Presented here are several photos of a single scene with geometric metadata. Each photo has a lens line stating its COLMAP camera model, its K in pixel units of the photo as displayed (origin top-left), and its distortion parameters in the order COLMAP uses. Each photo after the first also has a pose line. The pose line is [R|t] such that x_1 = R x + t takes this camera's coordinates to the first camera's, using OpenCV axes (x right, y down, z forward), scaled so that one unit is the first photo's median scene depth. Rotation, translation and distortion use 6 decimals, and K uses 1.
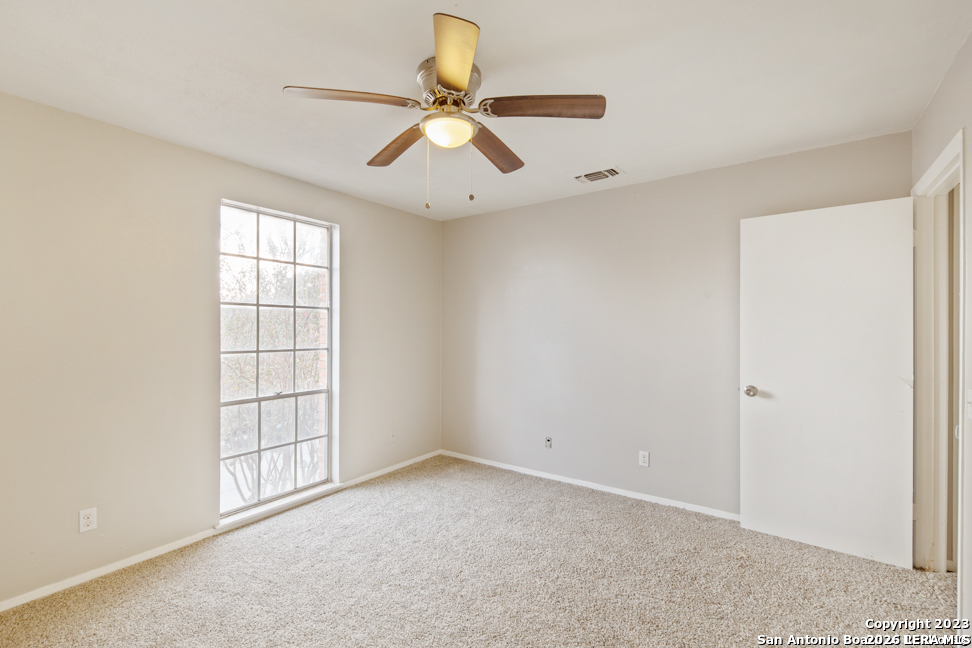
lens RADIAL K [[432.1, 0, 482.1], [0, 432.1, 323.9], [0, 0, 1]] dist [0.003127, -0.000407]
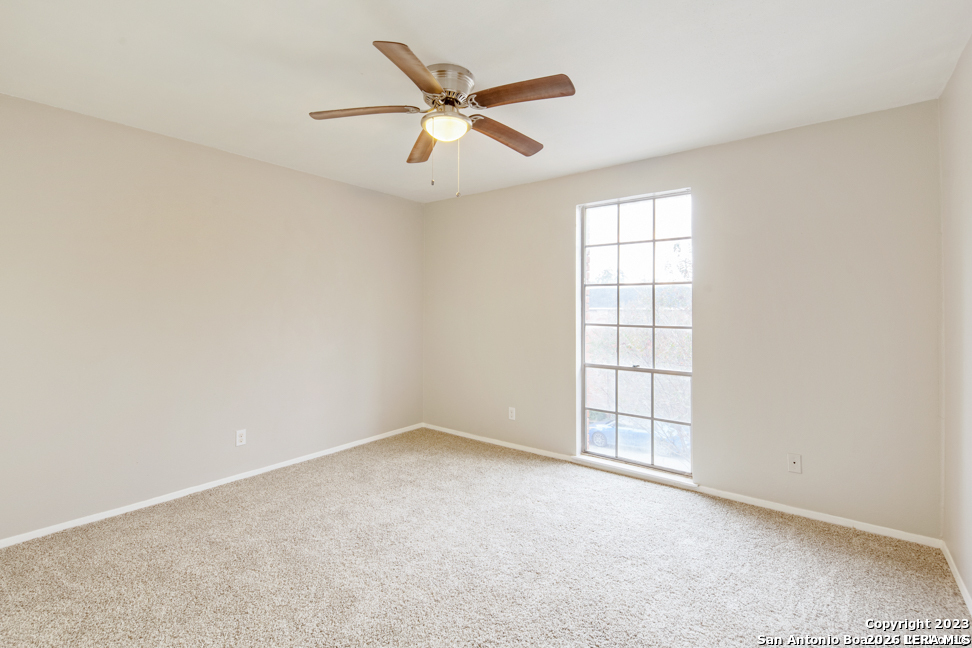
lens RADIAL K [[440.9, 0, 484.3], [0, 440.9, 306.6], [0, 0, 1]] dist [-0.001042, -0.001073]
pose [[-0.024753, -0.001234, -0.999693, 0.648213], [0.000535, 0.999999, -0.001248, 0.015524], [0.999693, -0.000566, -0.024752, 0.680744]]
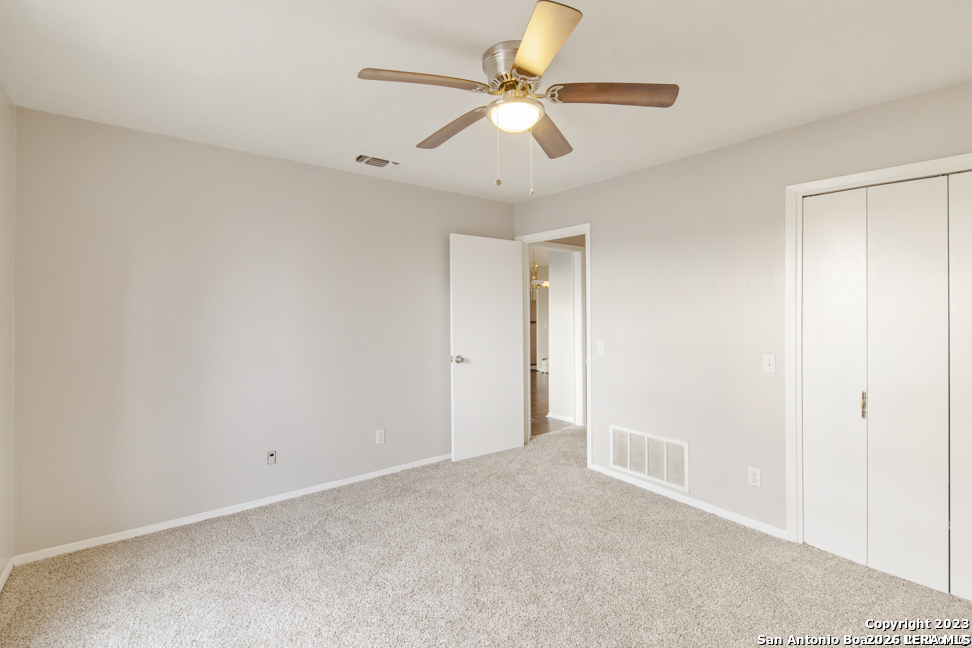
lens RADIAL K [[440.9, 0, 484.3], [0, 440.9, 306.6], [0, 0, 1]] dist [-0.001042, -0.001073]
pose [[0.272931, 0.011672, 0.961963, -0.629216], [-0.006764, 0.999925, -0.010214, 0.000050], [-0.962010, -0.003719, 0.272989, 0.478270]]
